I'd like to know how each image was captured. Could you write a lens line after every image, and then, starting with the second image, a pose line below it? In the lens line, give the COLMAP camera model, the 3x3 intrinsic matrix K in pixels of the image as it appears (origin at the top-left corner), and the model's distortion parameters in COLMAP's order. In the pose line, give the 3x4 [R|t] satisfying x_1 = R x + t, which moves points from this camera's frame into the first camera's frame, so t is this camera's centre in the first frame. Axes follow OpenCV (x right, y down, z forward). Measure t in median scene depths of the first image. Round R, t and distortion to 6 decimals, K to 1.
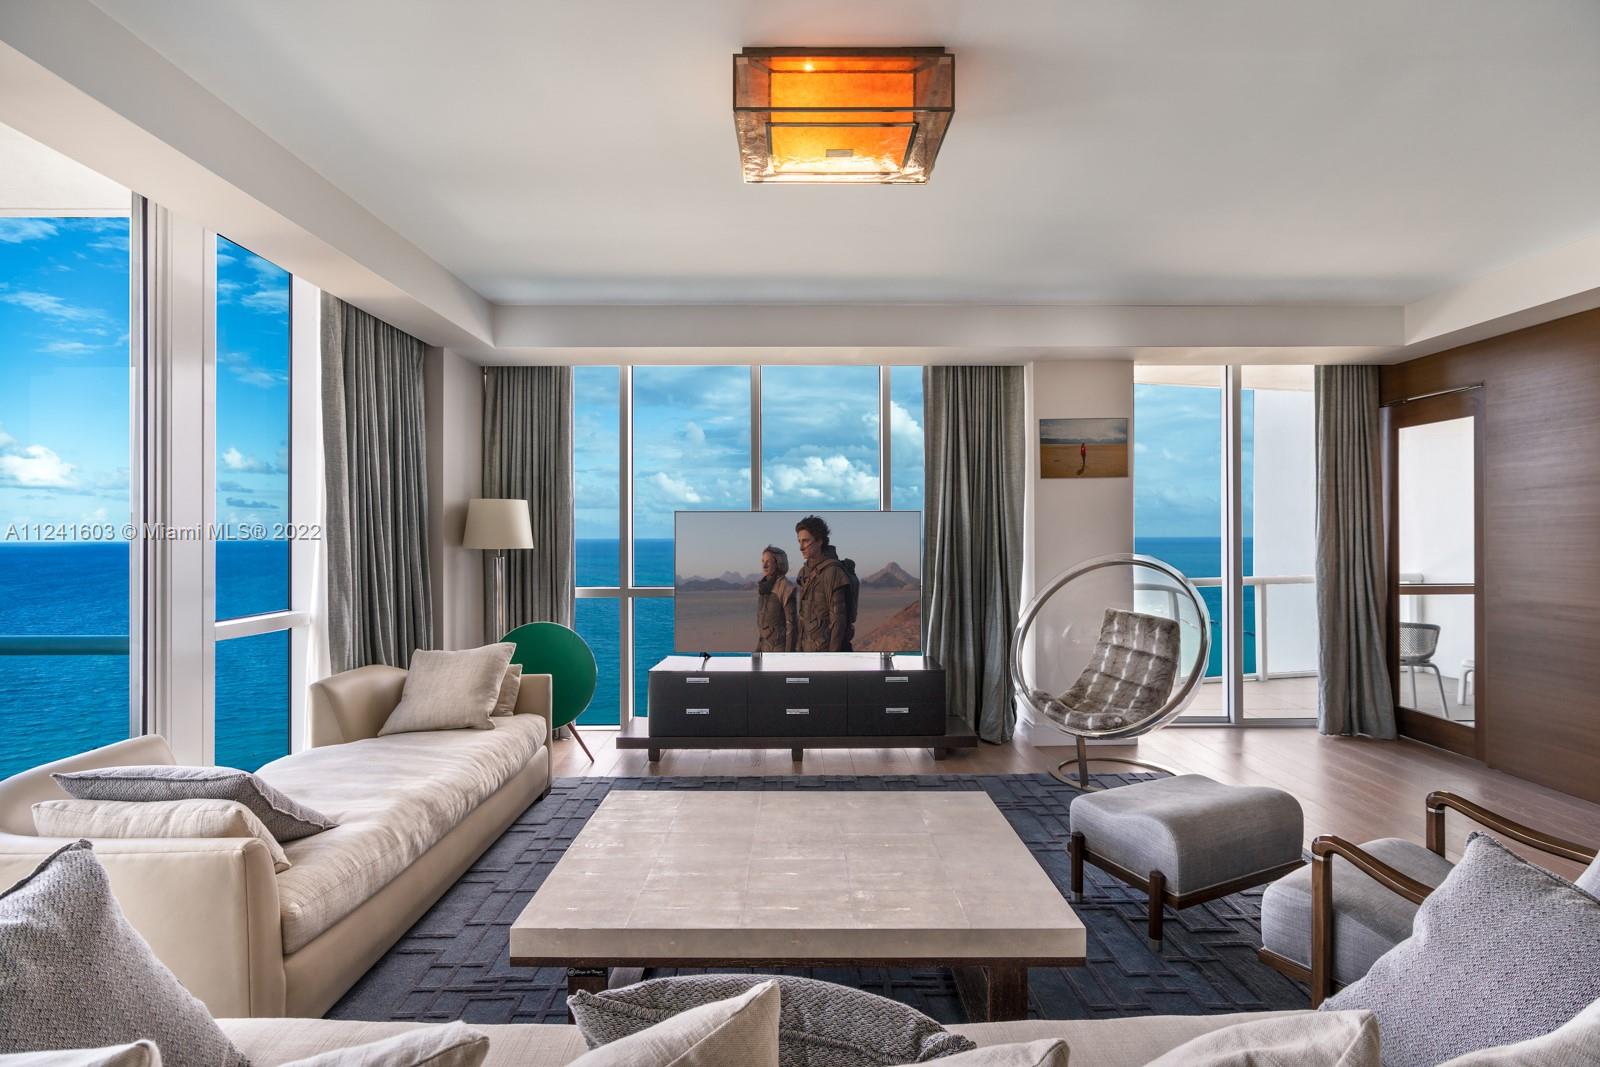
lens RADIAL K [[724.8, 0, 800.0], [0, 724.8, 533.5], [0, 0, 1]] dist [-0.007877, 0.000593]
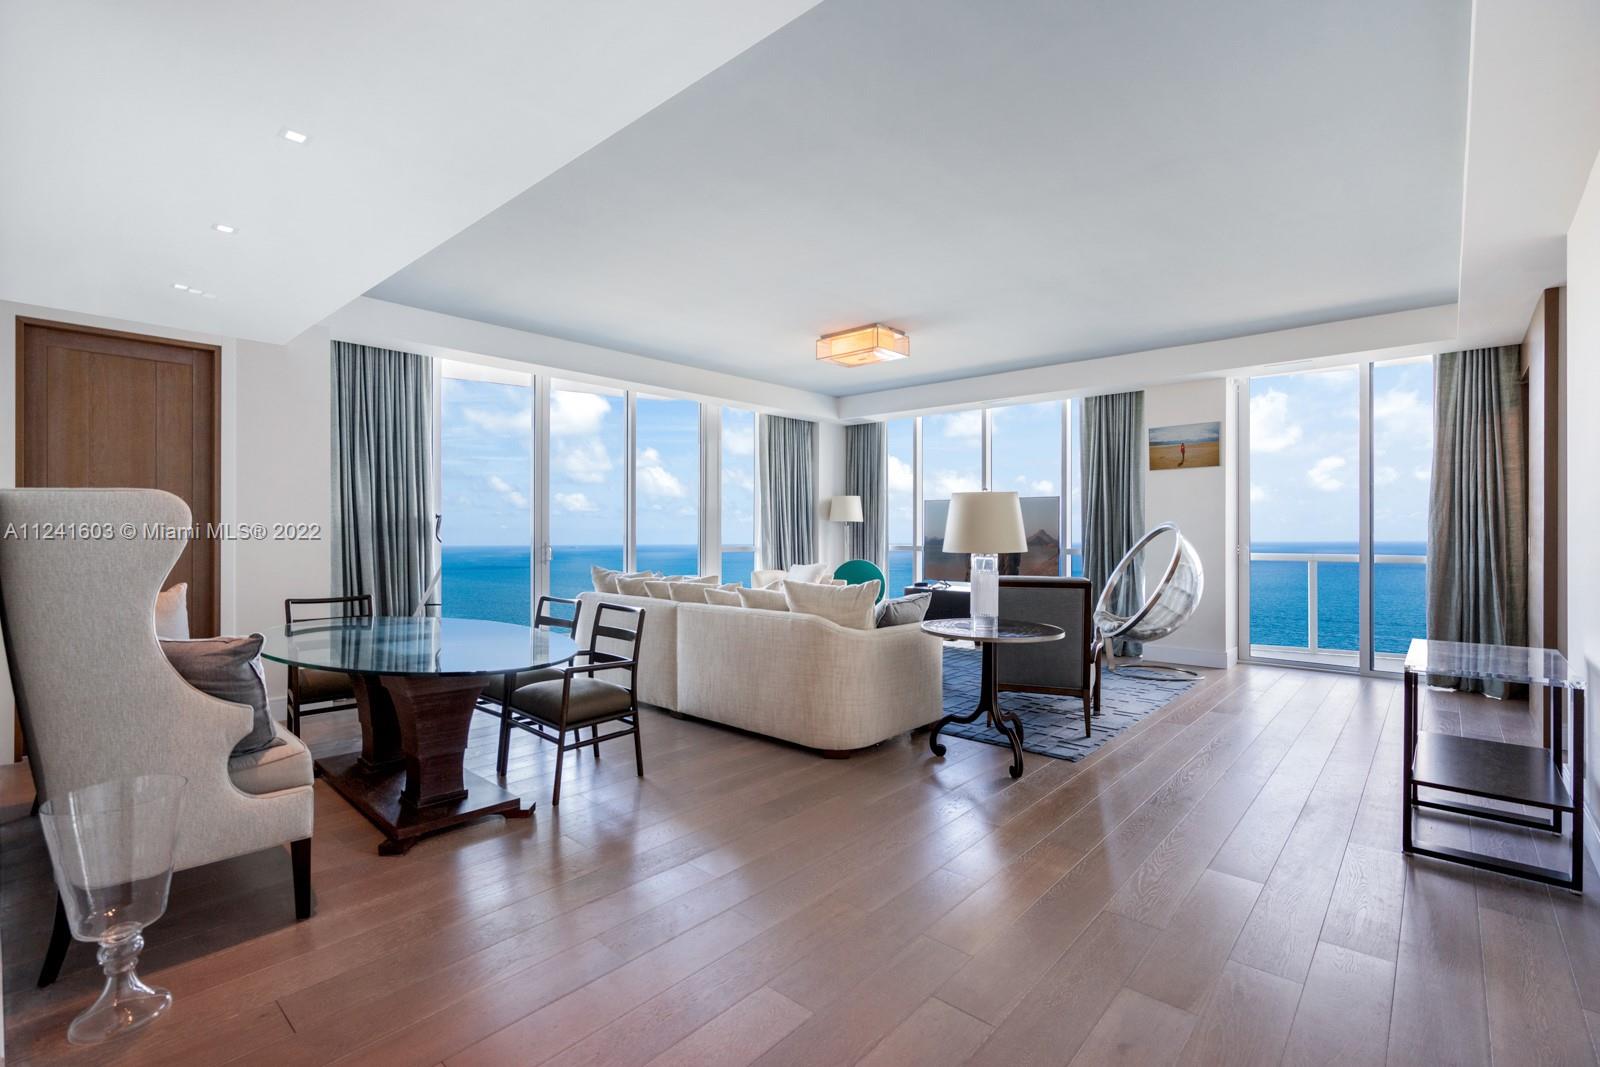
lens RADIAL K [[717.1, 0, 803.7], [0, 717.1, 531.3], [0, 0, 1]] dist [-0.013244, 0.006155]
pose [[0.738868, 0.004141, -0.673838, 0.789989], [-0.004763, 0.999988, 0.000922, 0.045432], [0.673834, 0.002528, 0.738879, -0.496051]]
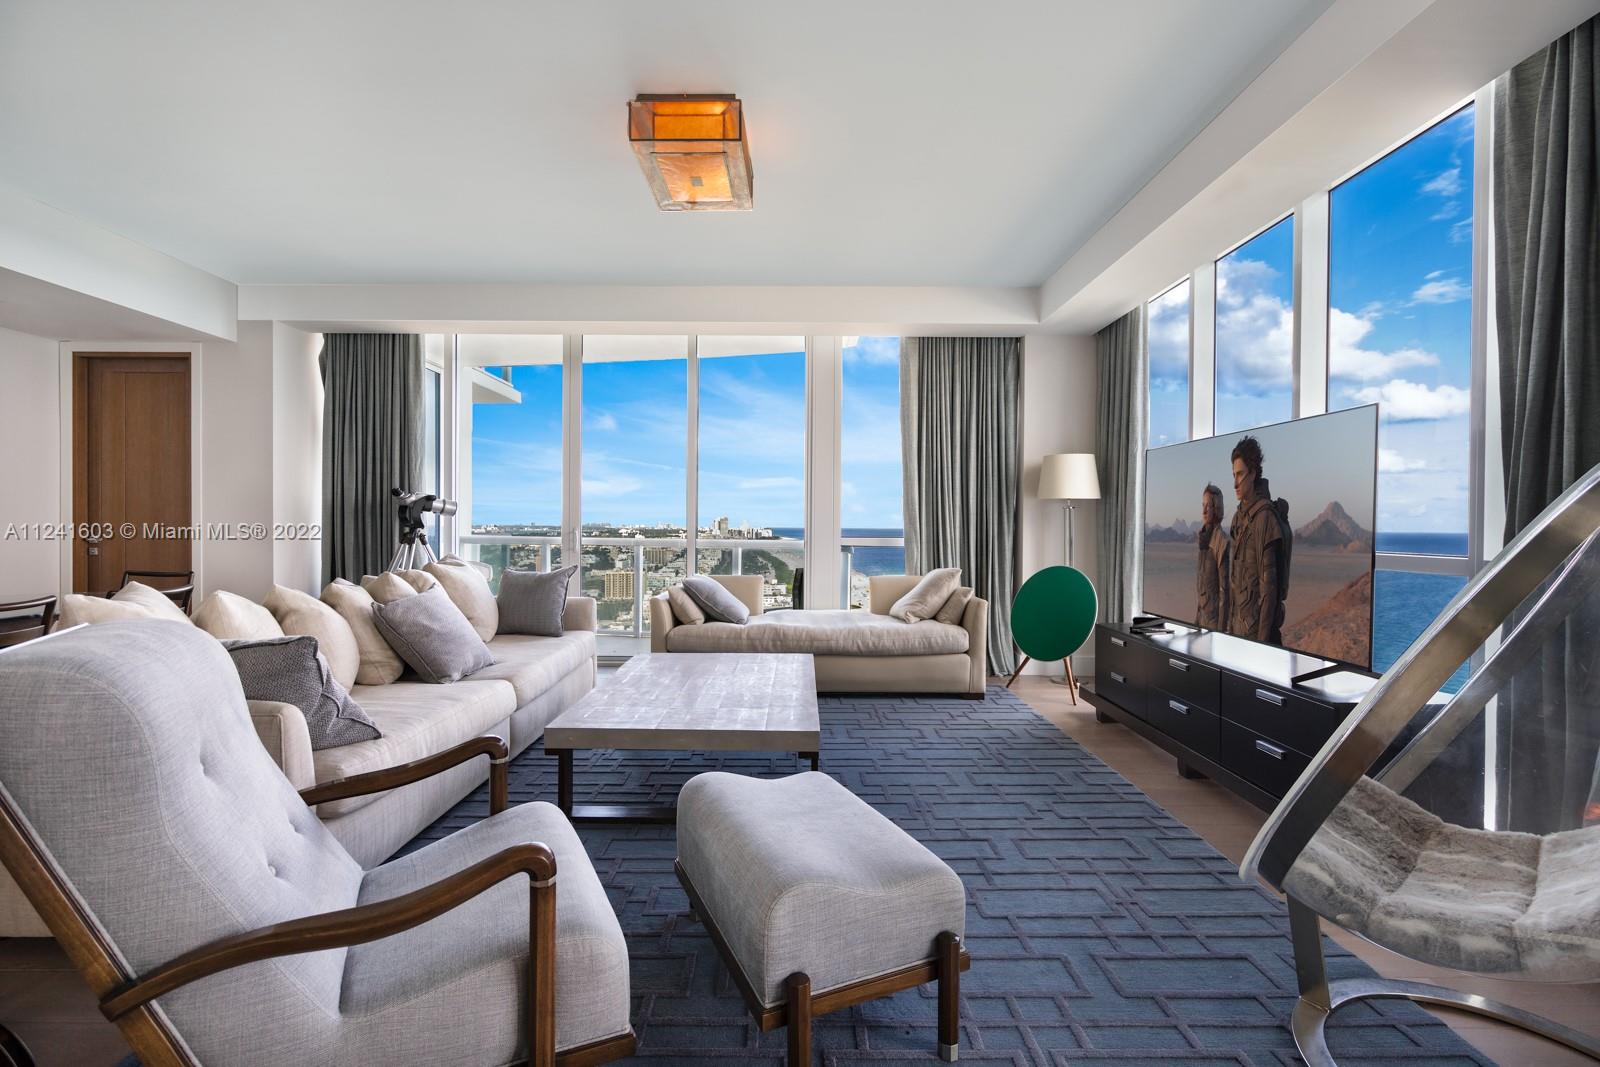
lens RADIAL K [[717.1, 0, 803.7], [0, 717.1, 531.3], [0, 0, 1]] dist [-0.013244, 0.006155]
pose [[0.020256, 0.015368, -0.999677, 0.678791], [-0.002064, 0.999880, 0.015329, 0.055060], [0.999793, 0.001753, 0.020286, 0.572579]]
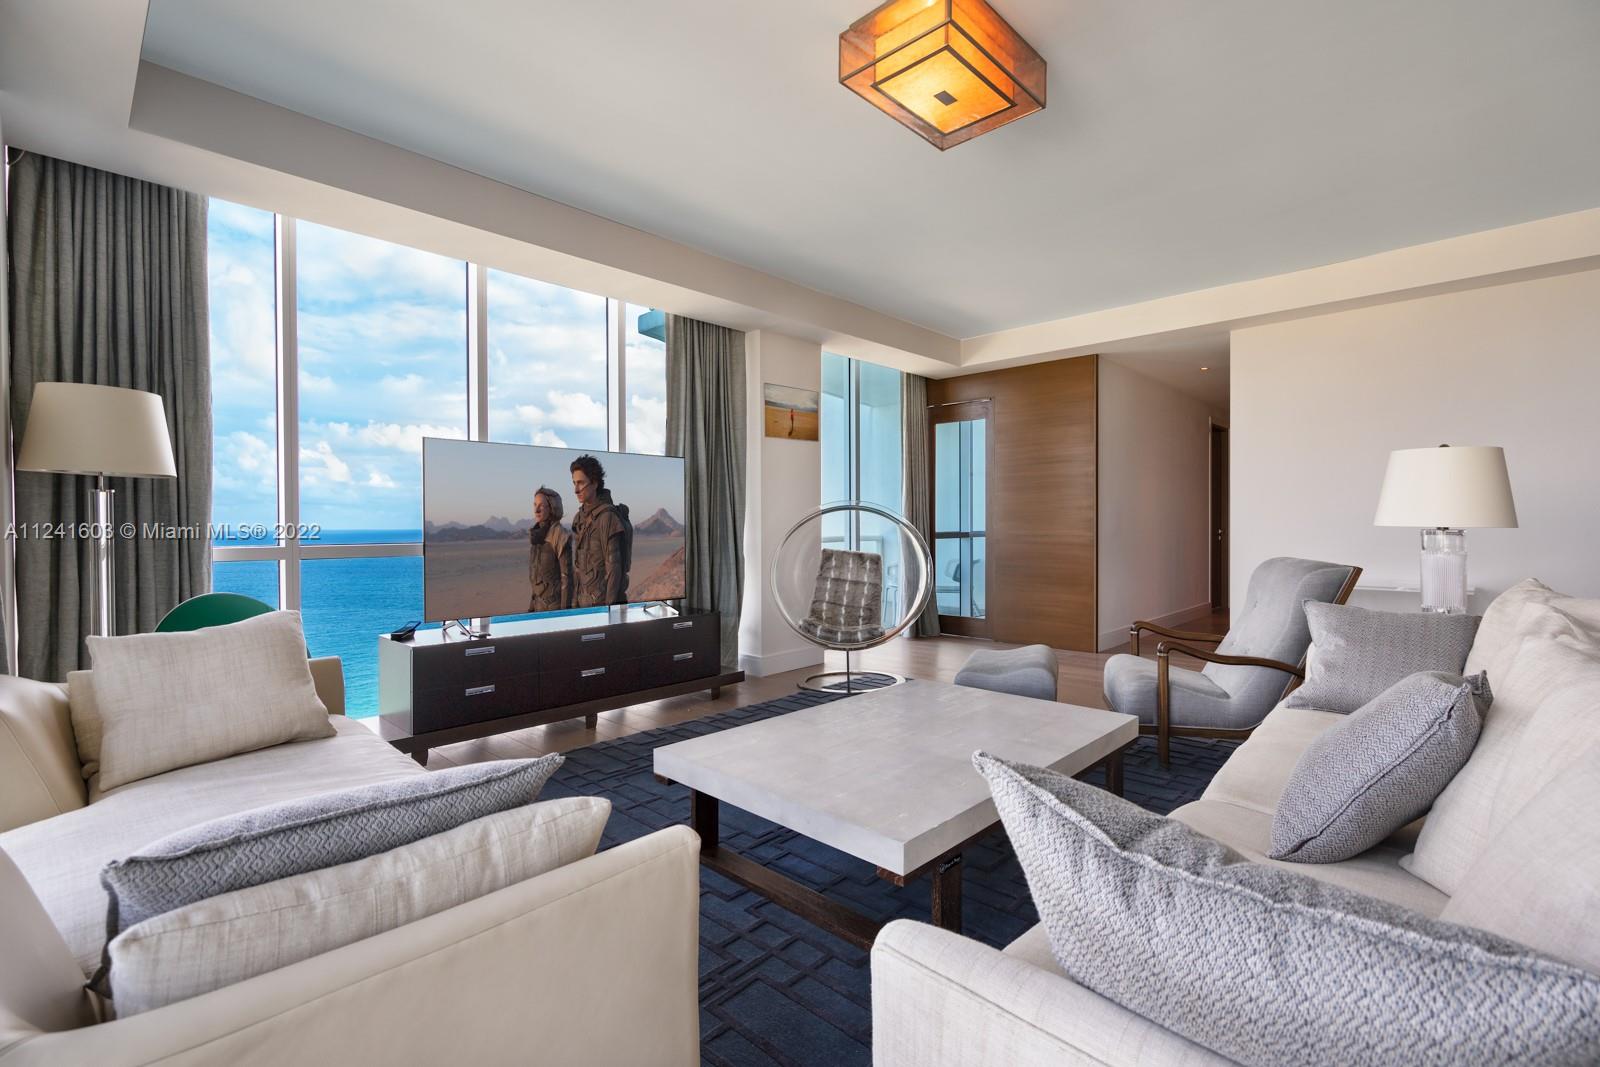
lens RADIAL K [[732.1, 0, 800.0], [0, 732.1, 533.5], [0, 0, 1]] dist [0.002230, 0.000121]
pose [[0.689655, -0.008165, 0.724092, -0.456668], [-0.001147, 0.999923, 0.012368, 0.060990], [-0.724137, -0.009361, 0.689592, 0.187498]]
